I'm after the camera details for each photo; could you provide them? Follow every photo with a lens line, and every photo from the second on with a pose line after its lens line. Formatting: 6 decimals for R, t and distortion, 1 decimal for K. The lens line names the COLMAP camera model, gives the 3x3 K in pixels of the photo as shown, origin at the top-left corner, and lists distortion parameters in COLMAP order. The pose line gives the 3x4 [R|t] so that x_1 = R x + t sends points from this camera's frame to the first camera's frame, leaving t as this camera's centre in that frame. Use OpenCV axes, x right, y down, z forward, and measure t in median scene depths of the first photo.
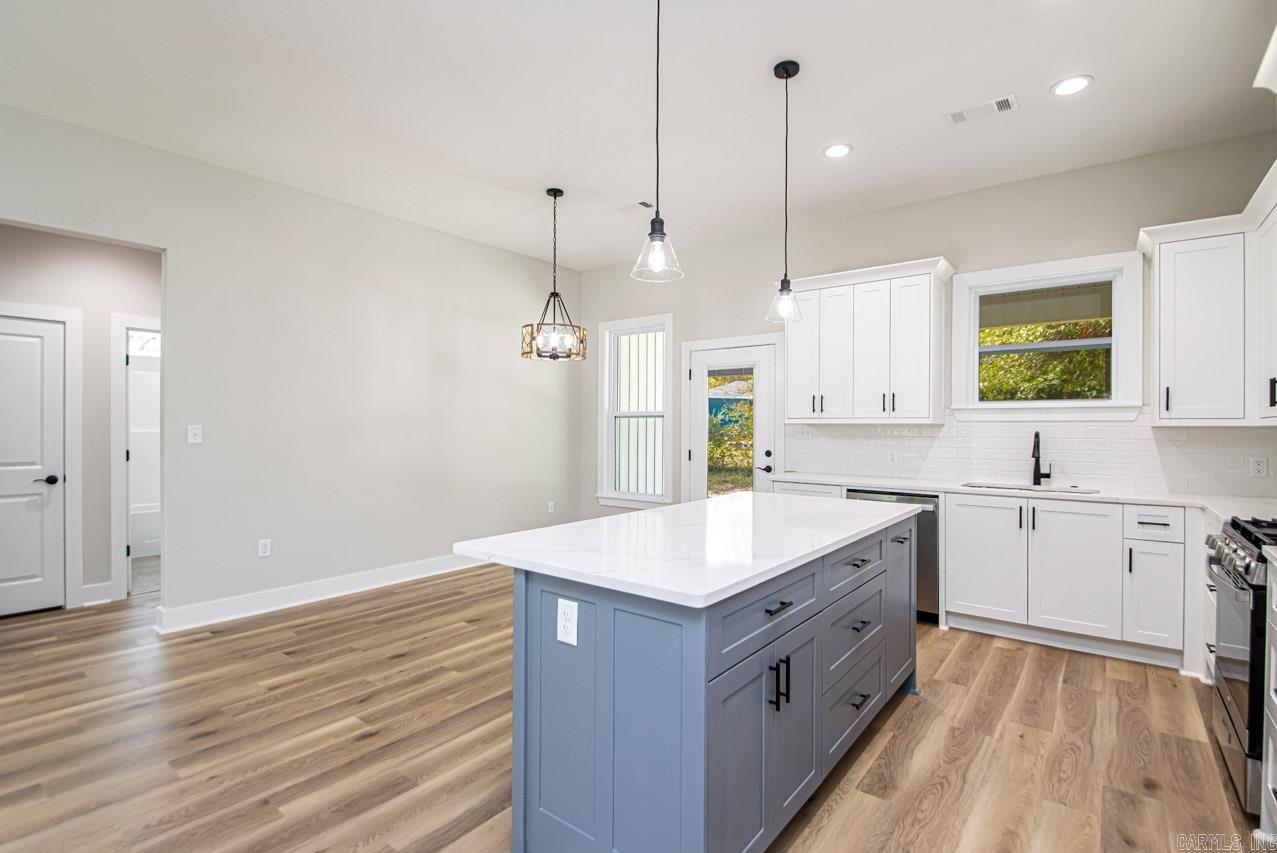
lens RADIAL K [[610.1, 0, 638.5], [0, 610.1, 426.5], [0, 0, 1]] dist [0.014799, -0.017092]
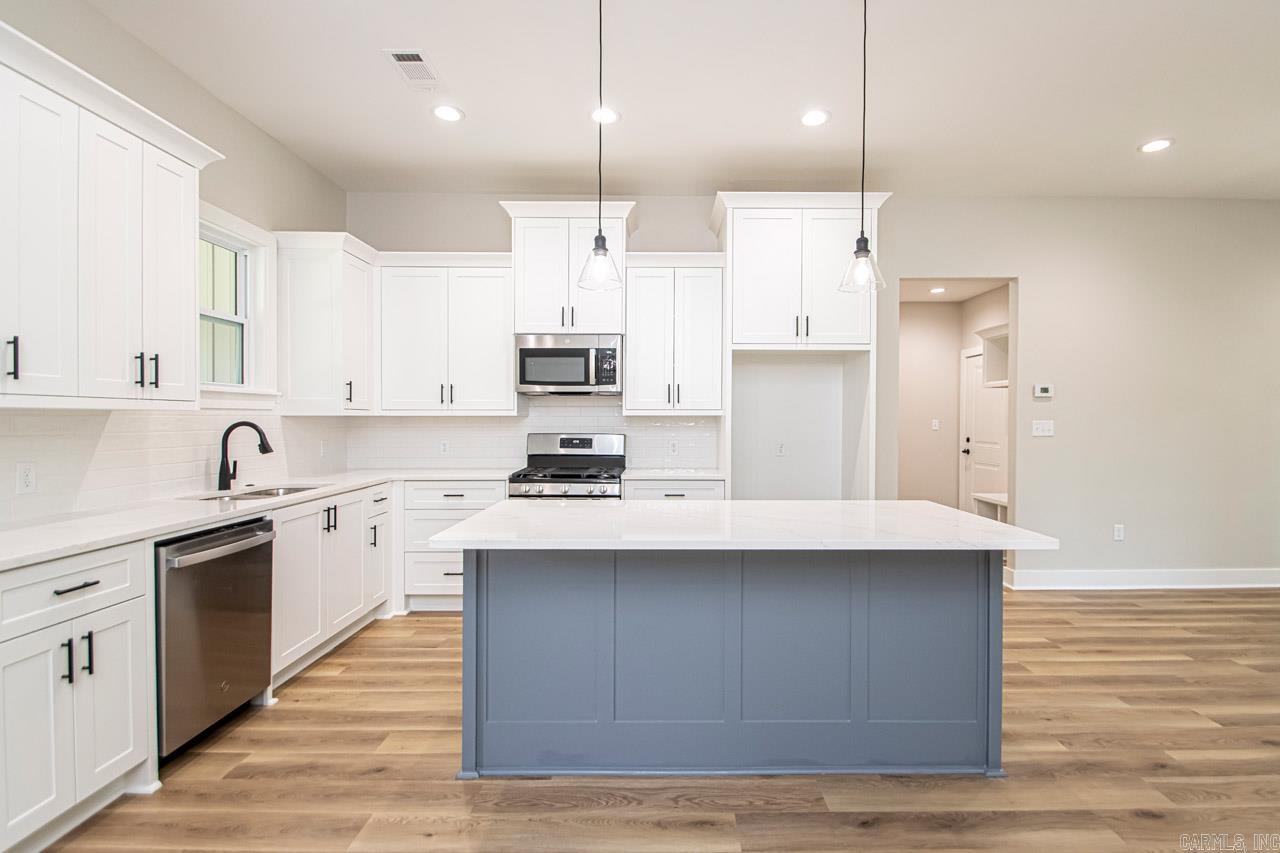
lens RADIAL K [[610.5, 0, 681.7], [0, 610.5, 424.1], [0, 0, 1]] dist [0.004222, -0.013016]
pose [[-0.655456, -0.014887, 0.755087, -0.353977], [-0.007469, 0.999885, 0.013231, -0.003818], [-0.755196, 0.003033, -0.655492, 1.153597]]
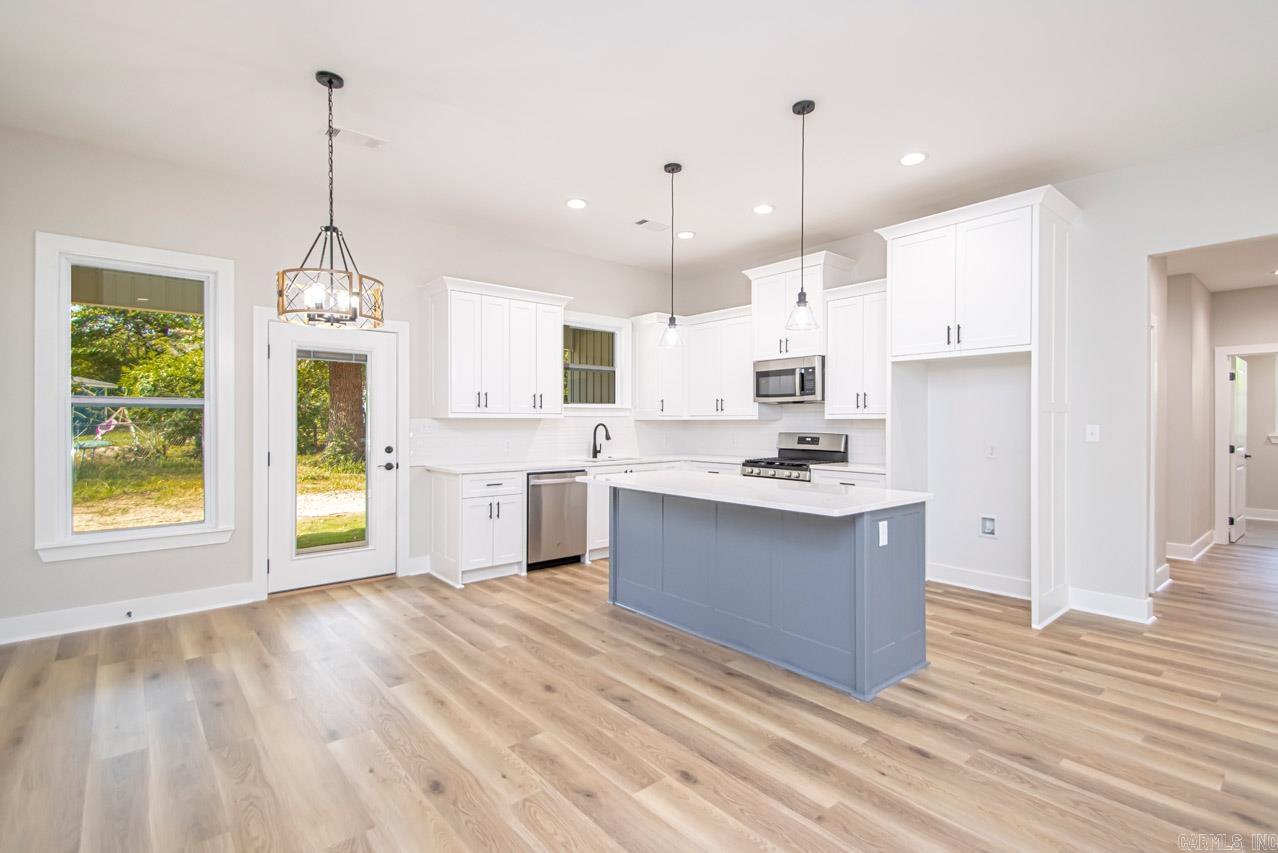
lens RADIAL K [[626.1, 0, 654.4], [0, 626.1, 420.8], [0, 0, 1]] dist [0.033216, -0.019238]
pose [[0.163916, -0.004948, 0.986462, -0.951722], [-0.000616, 0.999987, 0.005118, -0.006896], [-0.986474, -0.001446, 0.163911, 0.639357]]
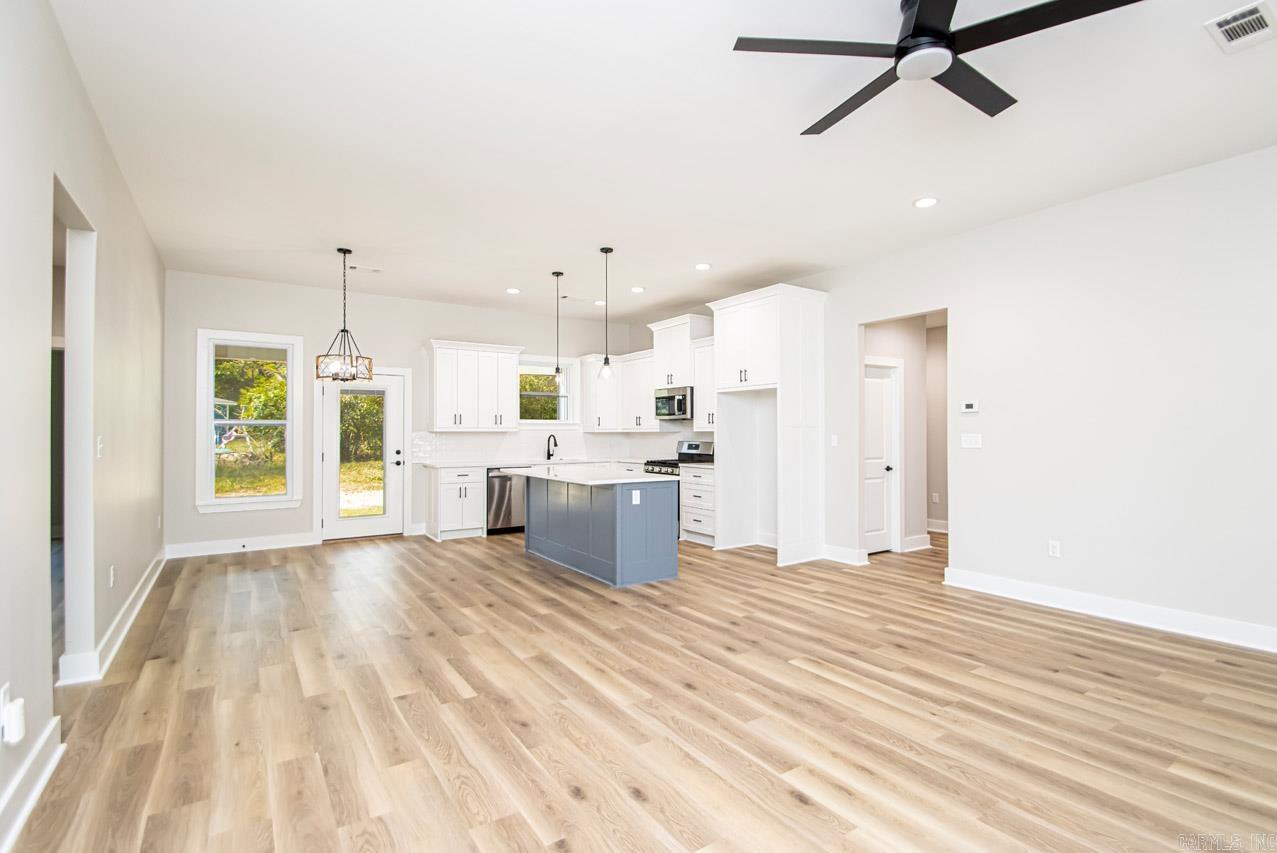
lens RADIAL K [[644.8, 0, 670.0], [0, 644.8, 422.4], [0, 0, 1]] dist [0.003233, 0.000500]
pose [[0.271769, 0.007794, 0.962331, -1.527349], [0.002193, 0.999960, -0.008718, -0.015282], [-0.962360, 0.004480, 0.271741, -0.029635]]
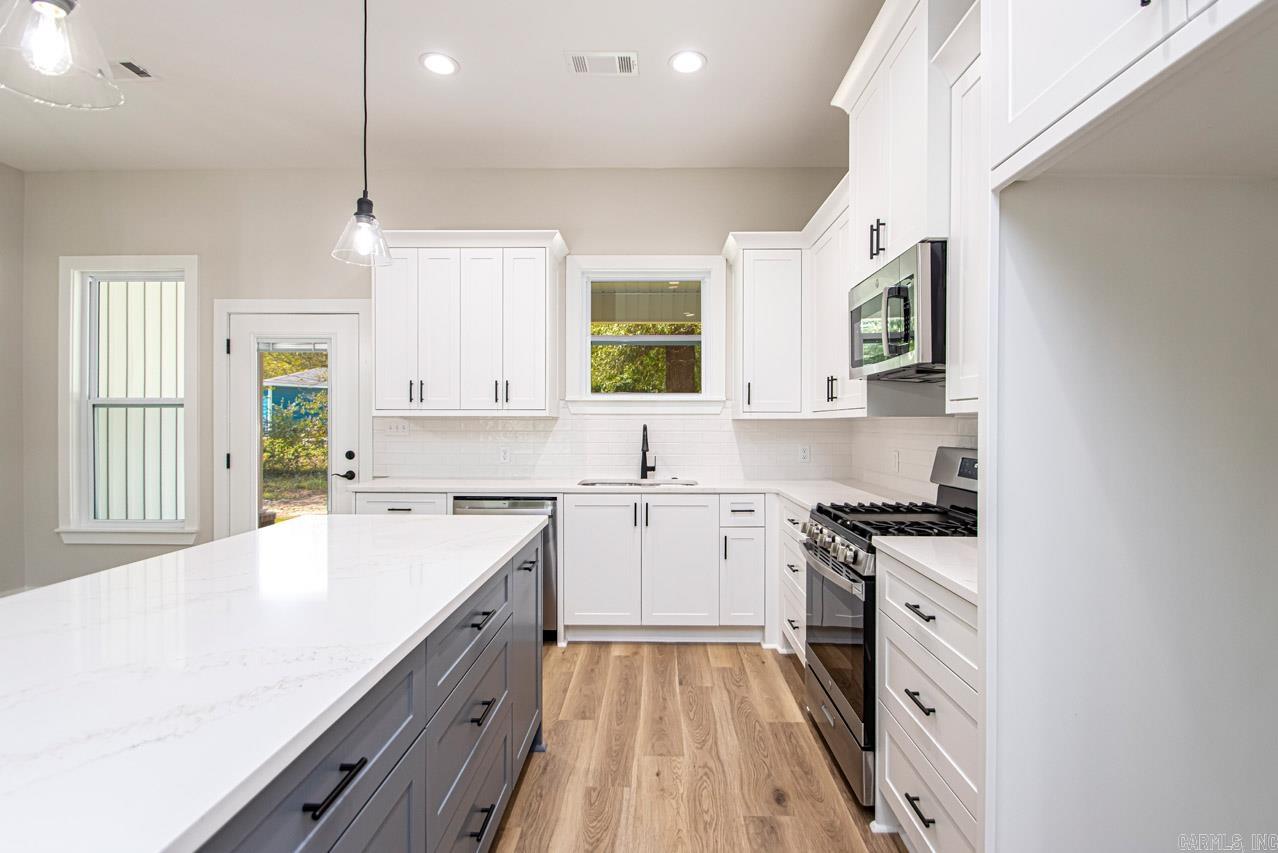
lens RADIAL K [[612.9, 0, 656.5], [0, 612.9, 424.4], [0, 0, 1]] dist [0.011264, -0.000152]
pose [[0.790930, -0.005956, 0.611878, 0.063362], [0.001806, 0.999971, 0.007399, 0.000754], [-0.611904, -0.004747, 0.790918, 0.216455]]
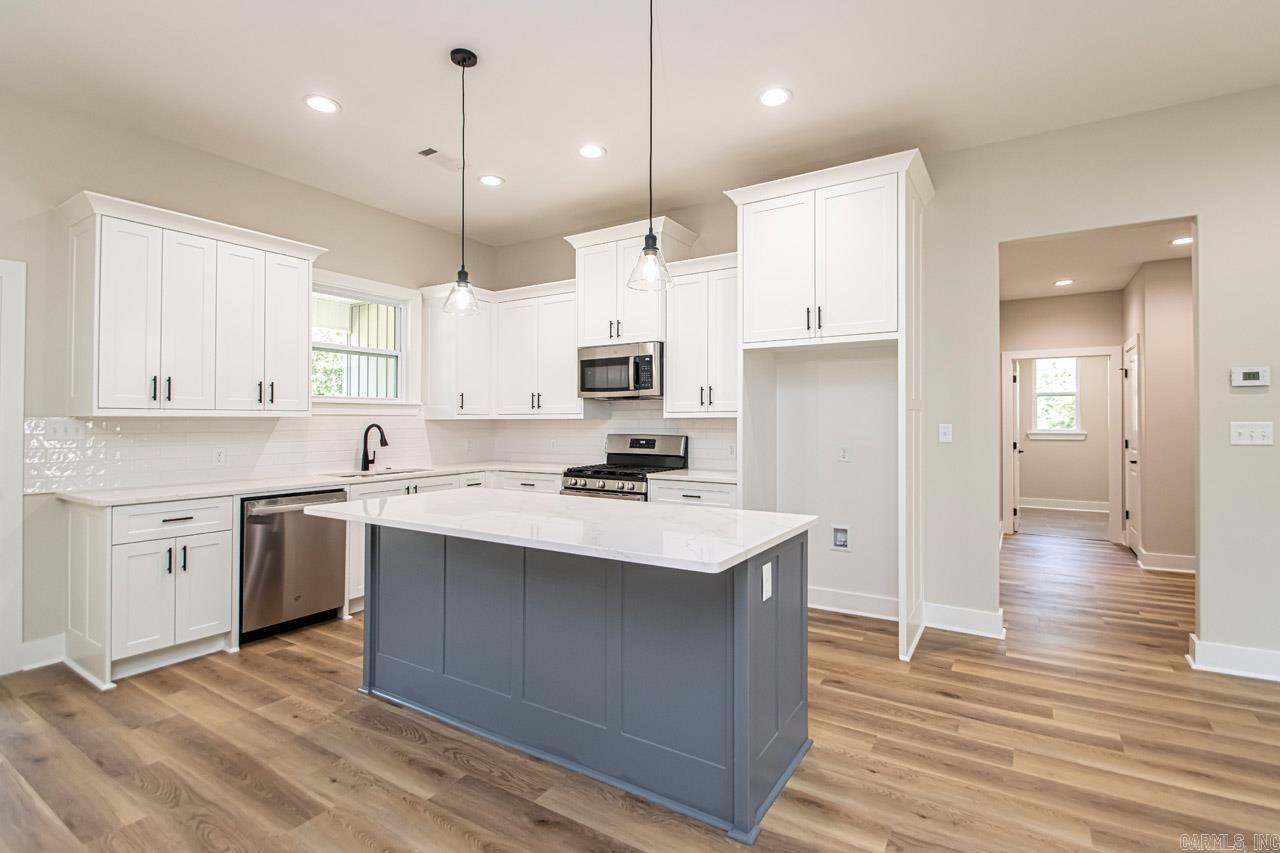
lens RADIAL K [[610.6, 0, 671.1], [0, 610.6, 411.3], [0, 0, 1]] dist [0.003145, -0.006687]
pose [[-0.146867, 0.010225, 0.989103, -0.615955], [-0.001111, 0.999944, -0.010502, -0.004434], [-0.989156, -0.002642, -0.146847, 0.646722]]
